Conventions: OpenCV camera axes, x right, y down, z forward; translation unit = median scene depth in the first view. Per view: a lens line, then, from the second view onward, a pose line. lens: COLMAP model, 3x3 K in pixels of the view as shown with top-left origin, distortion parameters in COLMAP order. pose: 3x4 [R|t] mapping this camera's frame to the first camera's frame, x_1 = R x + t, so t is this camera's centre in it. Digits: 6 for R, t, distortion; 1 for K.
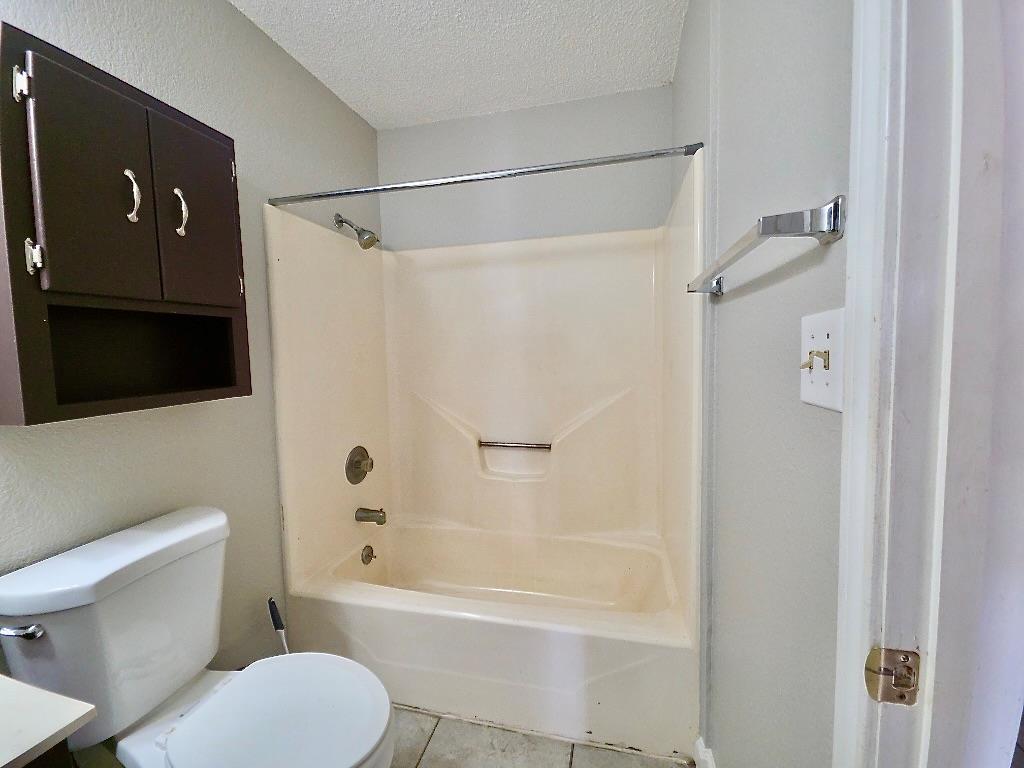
lens RADIAL K [[421.9, 0, 514.2], [0, 421.9, 375.8], [0, 0, 1]] dist [0.001125, -0.000491]
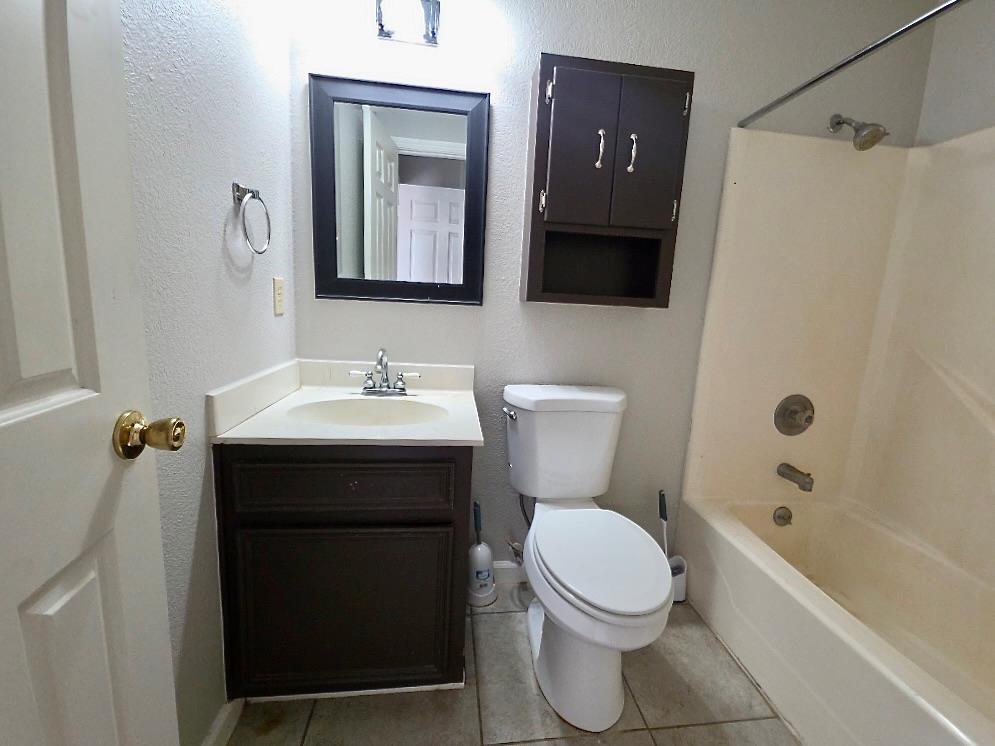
lens RADIAL K [[409.9, 0, 499.7], [0, 409.9, 365.1], [0, 0, 1]] dist [0.001125, -0.000491]
pose [[0.359626, 0.197171, -0.912026, 0.180329], [-0.122431, 0.978940, 0.163361, 0.048123], [0.925029, 0.052912, 0.376193, 0.115487]]
